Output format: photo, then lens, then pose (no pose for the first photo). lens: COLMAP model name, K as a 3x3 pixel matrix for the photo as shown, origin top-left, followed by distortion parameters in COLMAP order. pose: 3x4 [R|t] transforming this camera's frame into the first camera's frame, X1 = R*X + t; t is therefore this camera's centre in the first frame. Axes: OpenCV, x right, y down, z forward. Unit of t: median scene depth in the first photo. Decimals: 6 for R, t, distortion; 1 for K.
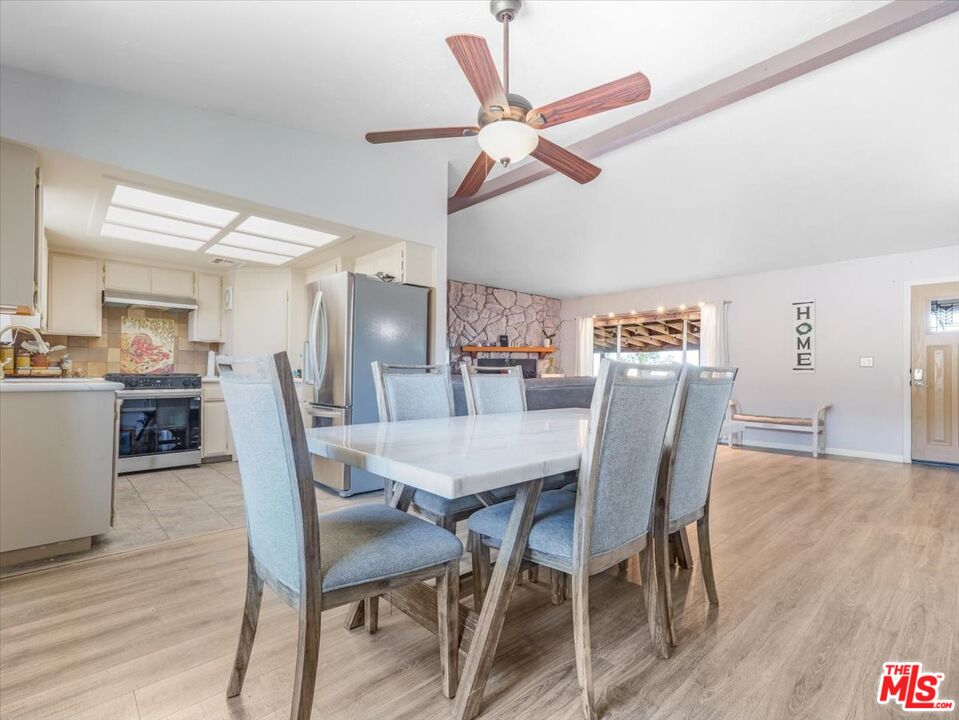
lens RADIAL K [[449.0, 0, 477.5], [0, 449.0, 365.9], [0, 0, 1]] dist [0.013206, 0.000402]
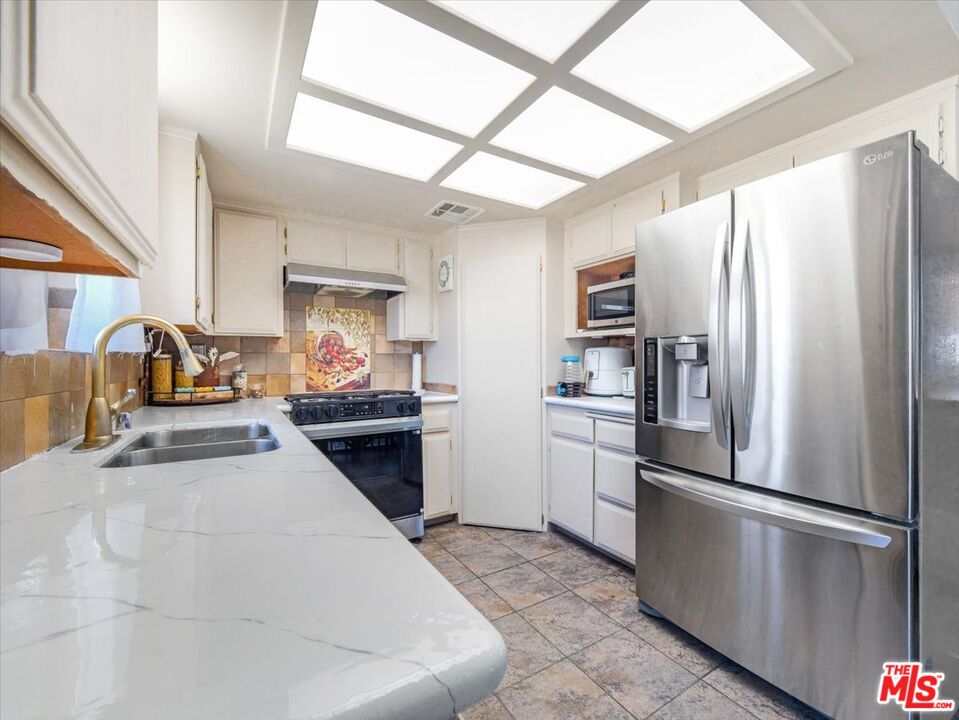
lens RADIAL K [[400.5, 0, 479.5], [0, 400.5, 360.0], [0, 0, 1]] dist [0.000579, -0.000191]
pose [[0.979484, -0.009712, -0.201288, -0.408628], [0.012637, 0.999832, 0.013255, -0.033237], [0.201126, -0.015527, 0.979442, 0.457767]]
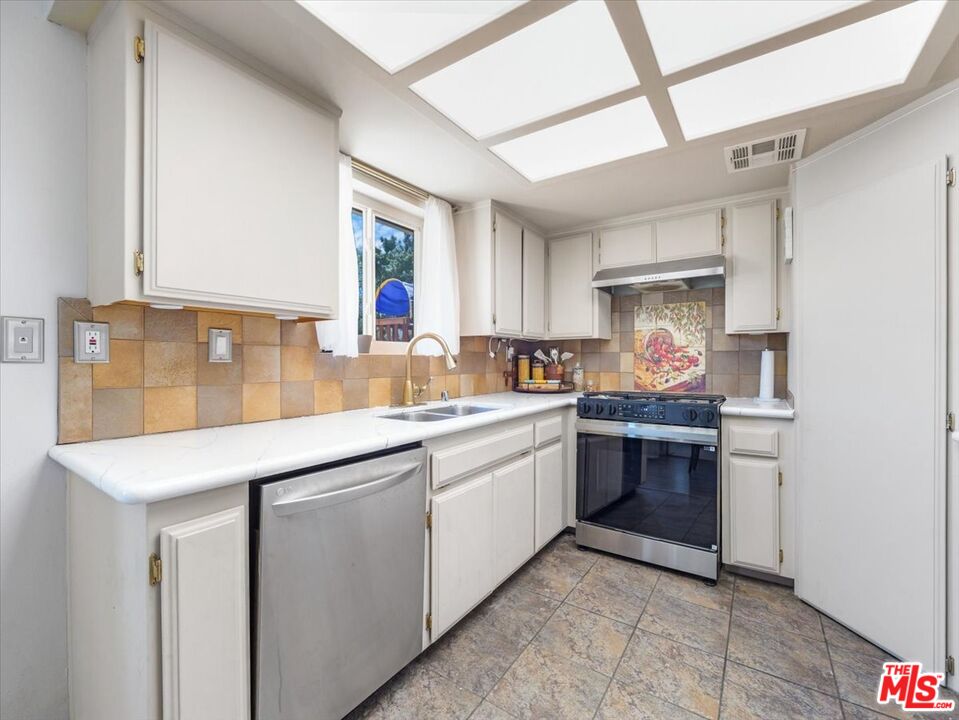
lens RADIAL K [[408.7, 0, 486.9], [0, 408.7, 360.9], [0, 0, 1]] dist [-0.002653, -0.000267]
pose [[0.235170, -0.005228, -0.971940, -0.226366], [0.019245, 0.999815, -0.000722, -0.029453], [0.971764, -0.018535, 0.235227, 0.629309]]
